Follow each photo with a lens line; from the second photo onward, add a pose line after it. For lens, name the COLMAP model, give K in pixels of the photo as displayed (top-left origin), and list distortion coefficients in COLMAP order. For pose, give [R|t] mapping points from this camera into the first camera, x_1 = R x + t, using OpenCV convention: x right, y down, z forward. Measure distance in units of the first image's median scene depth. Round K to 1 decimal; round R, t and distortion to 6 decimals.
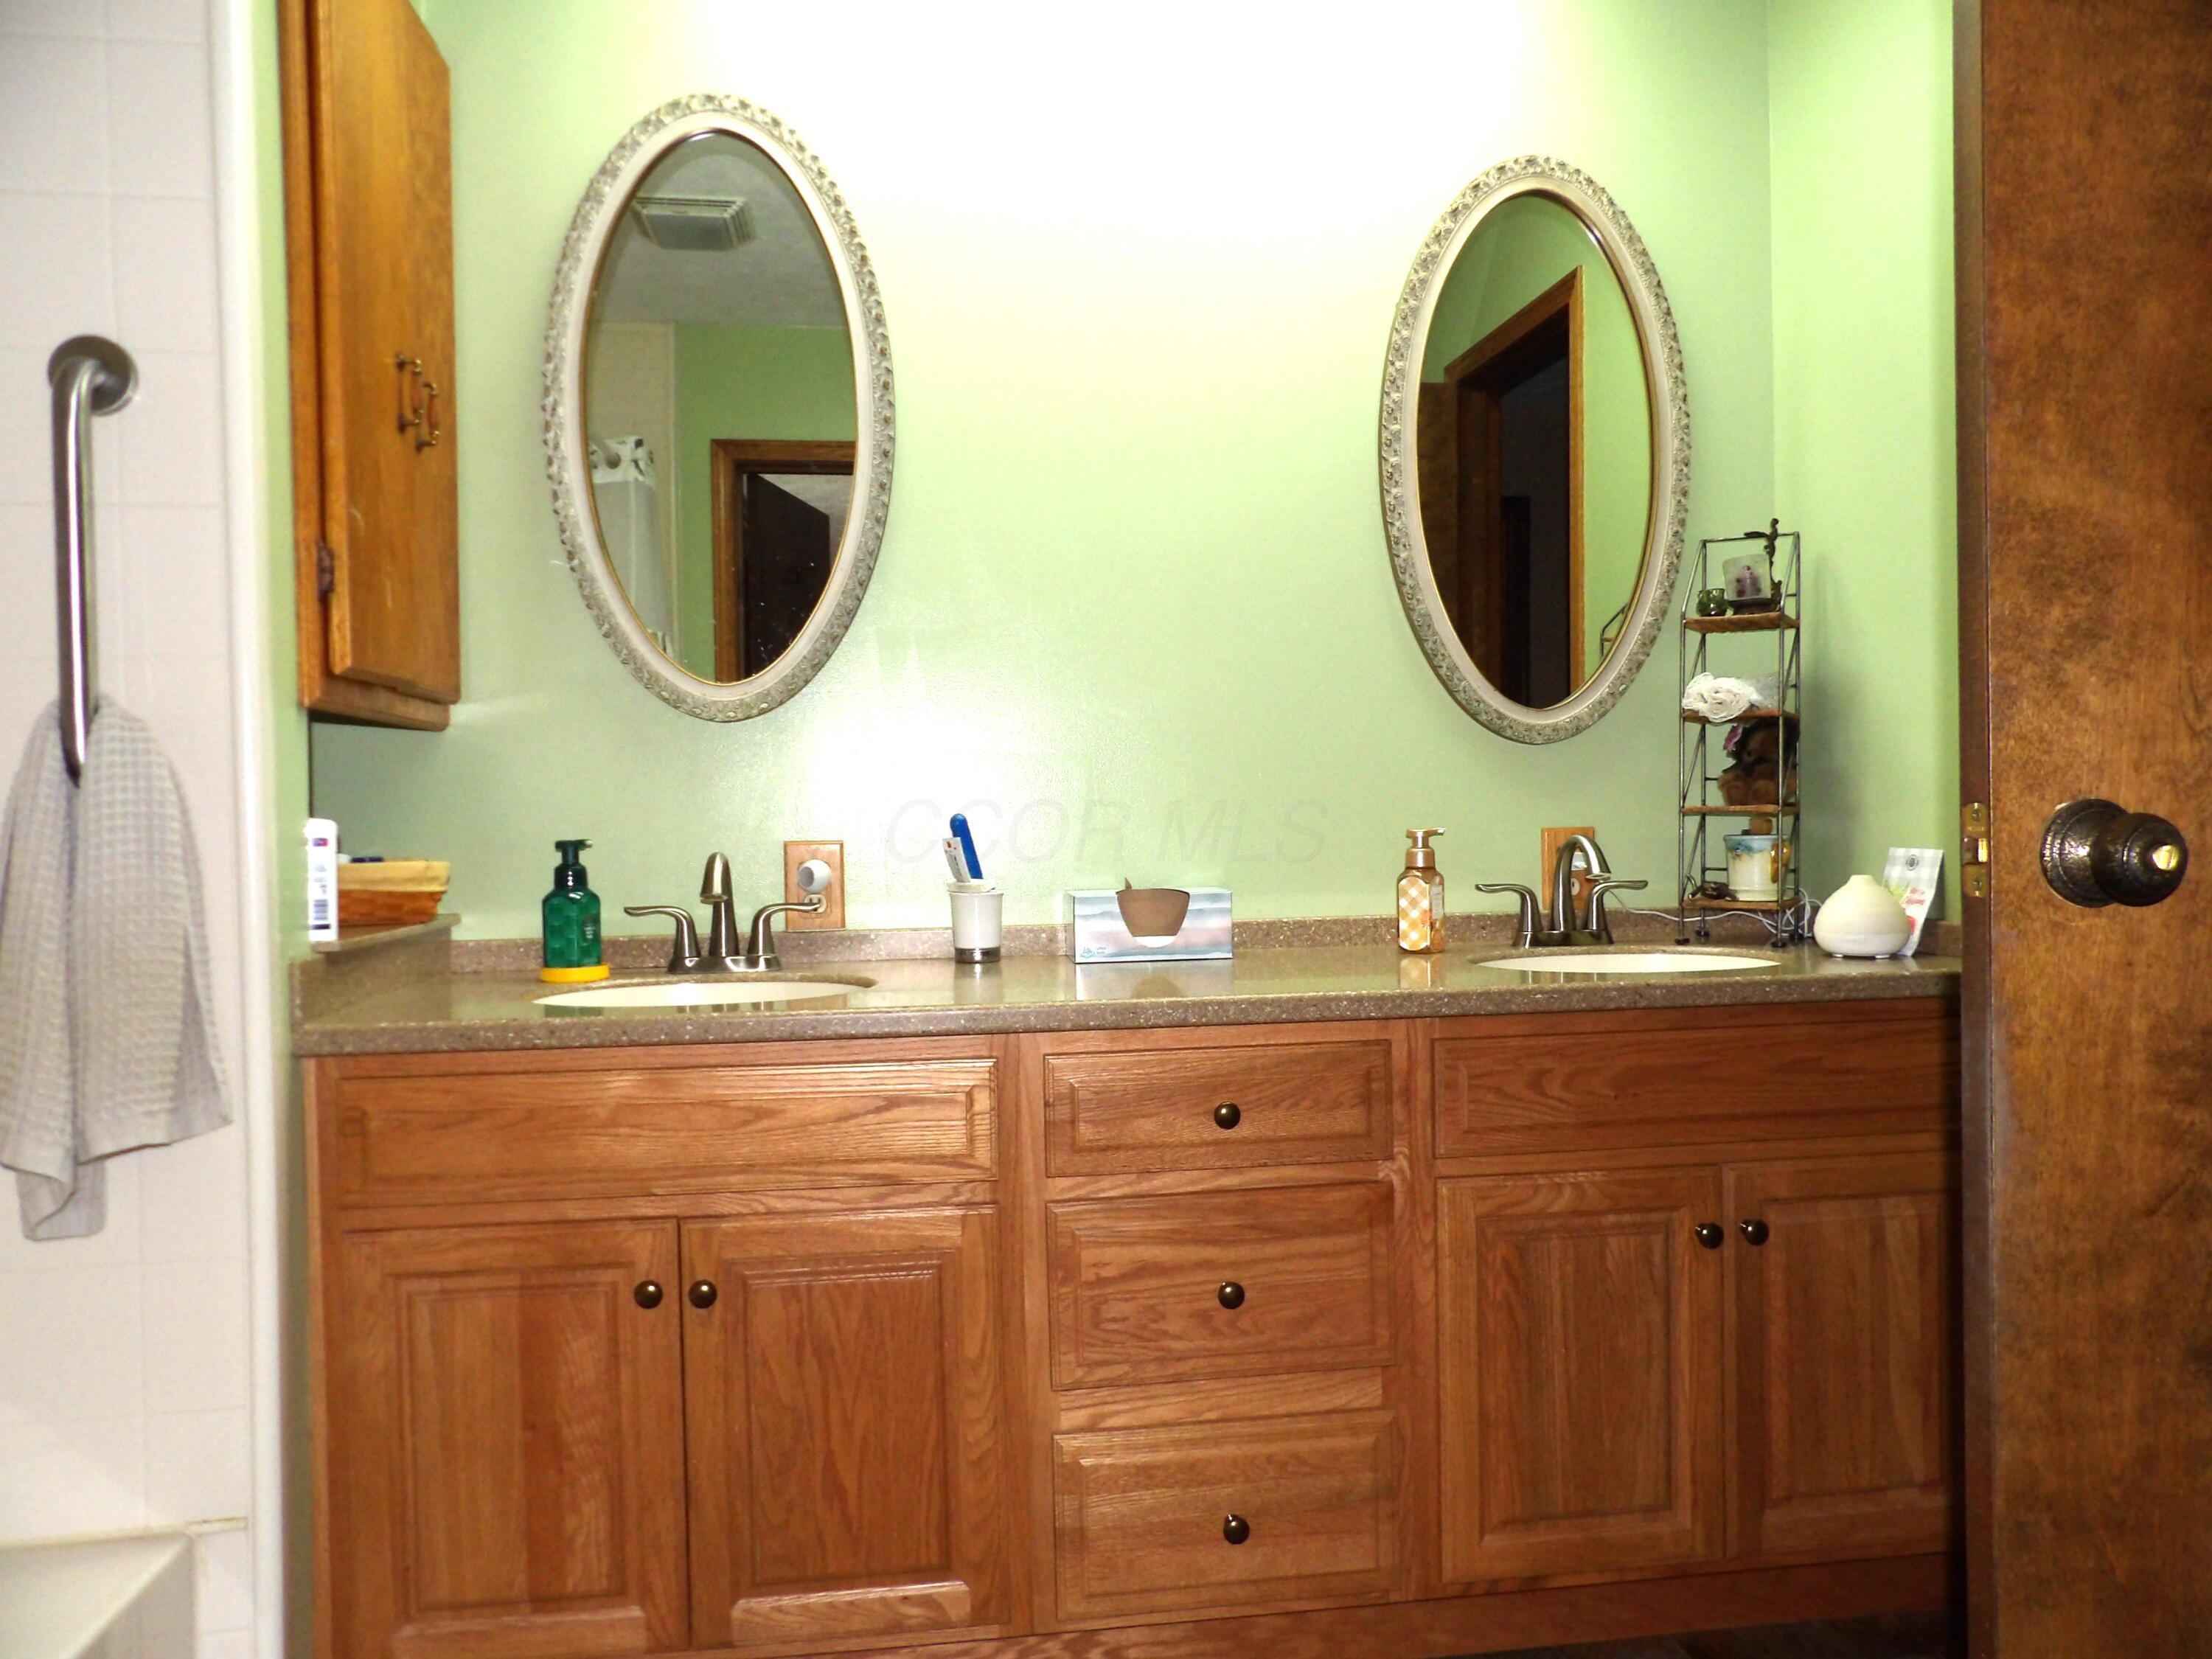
lens RADIAL K [[1594.9, 0, 1103.1], [0, 1594.9, 829.6], [0, 0, 1]] dist [-0.033054, 0.036964]
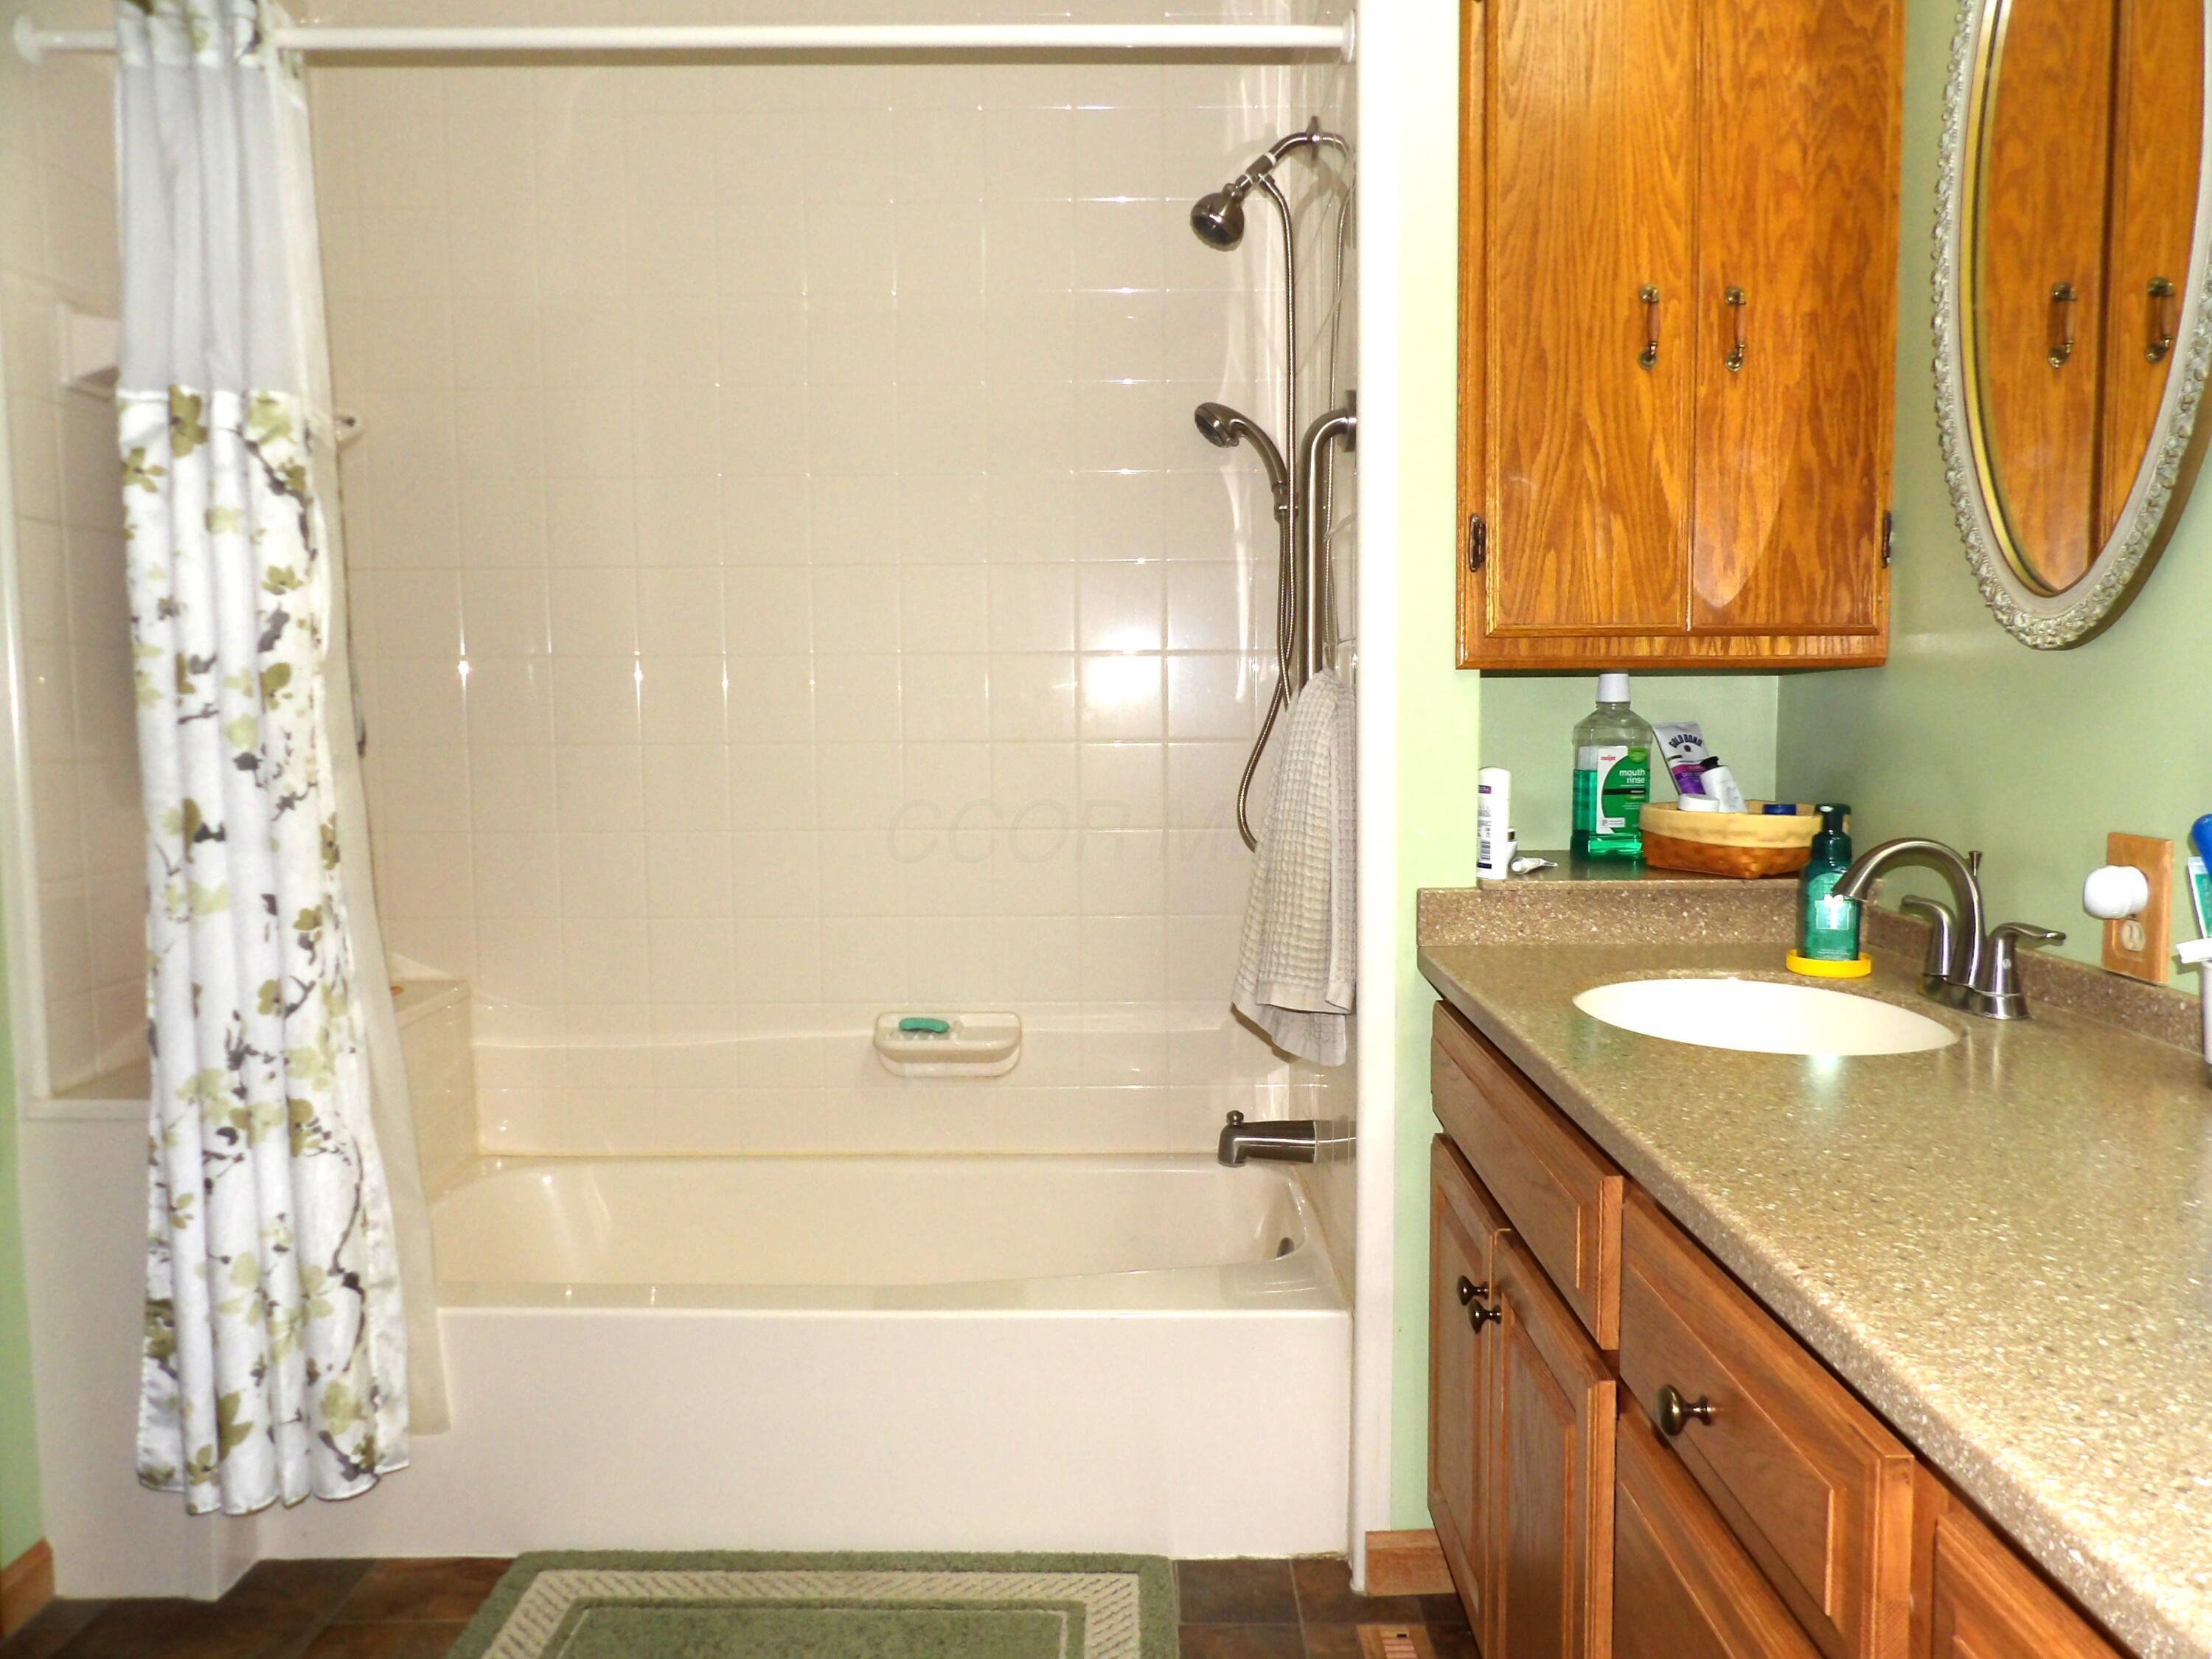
lens RADIAL K [[1594.9, 0, 1110.8], [0, 1594.9, 831.3], [0, 0, 1]] dist [-0.033054, 0.036964]
pose [[-0.137167, 0.100370, -0.985450, 0.488938], [-0.000755, 0.994842, 0.101431, -0.057571], [0.990548, 0.014657, -0.136384, 0.695032]]
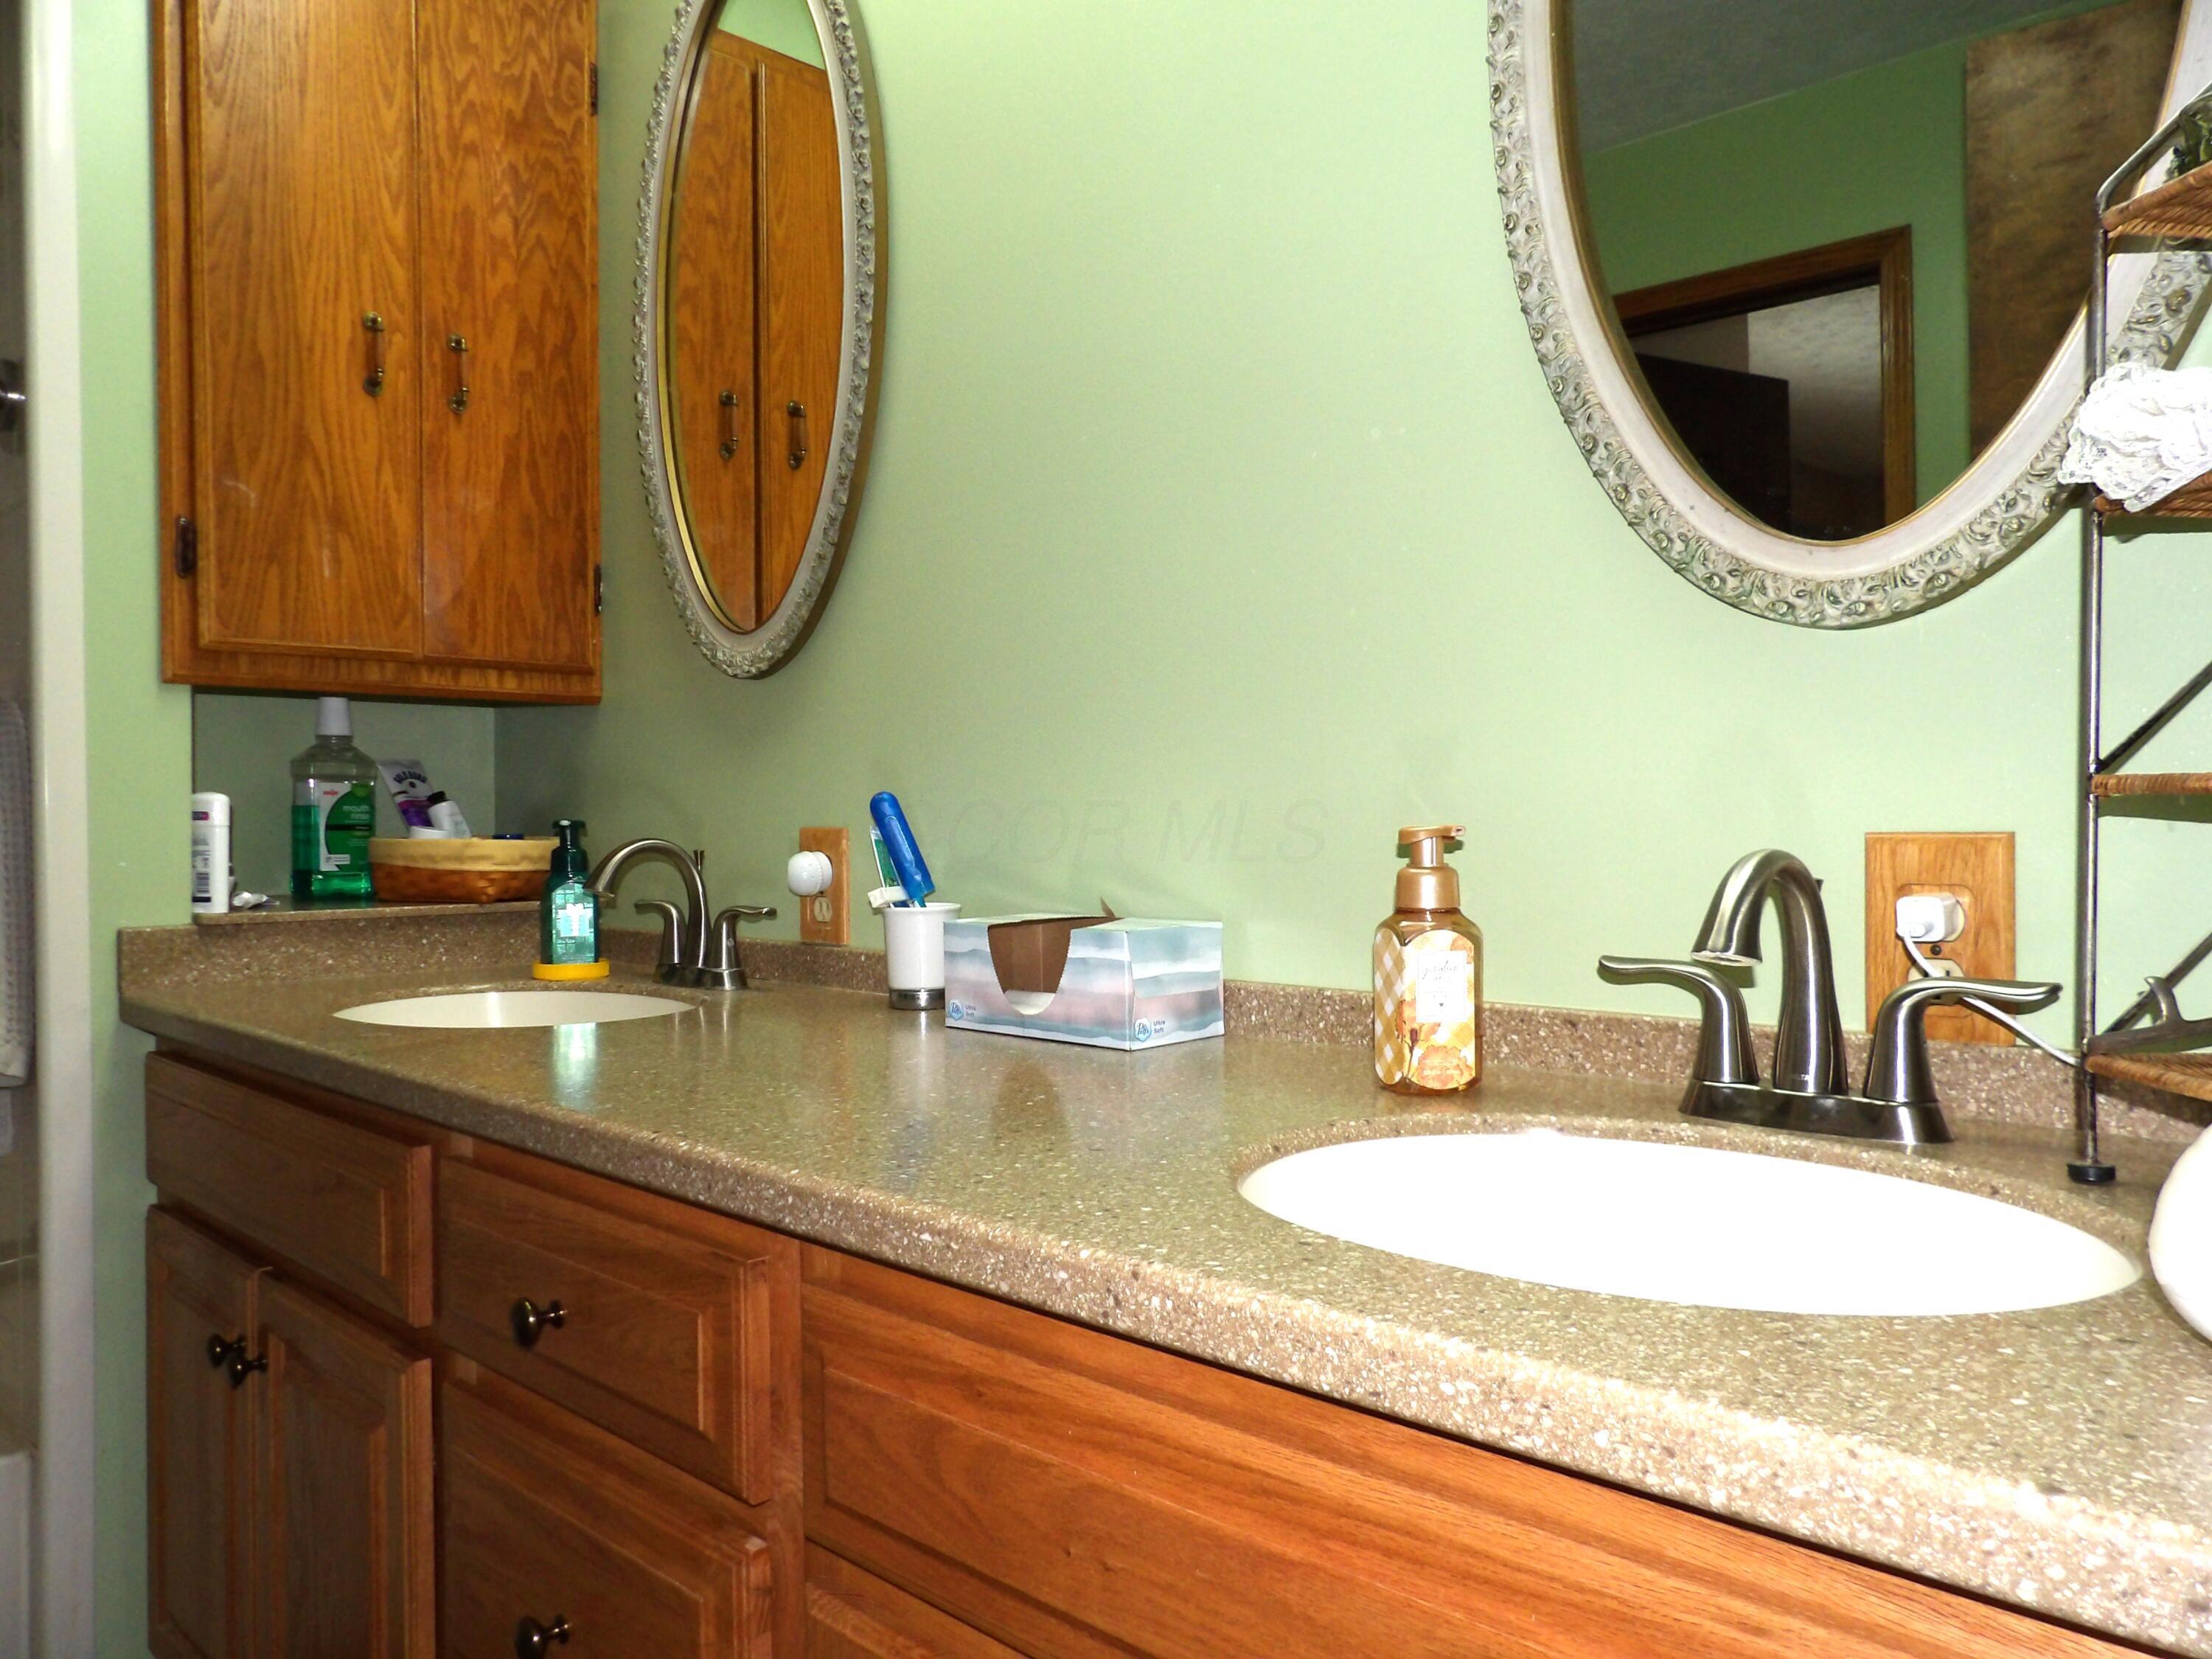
lens RADIAL K [[1594.9, 0, 1115.7], [0, 1594.9, 836.8], [0, 0, 1]] dist [-0.033054, 0.036964]
pose [[0.625471, 0.024981, -0.779848, 0.506598], [-0.014743, 0.999687, 0.020199, -0.005444], [0.780109, -0.001137, 0.625643, 0.640782]]
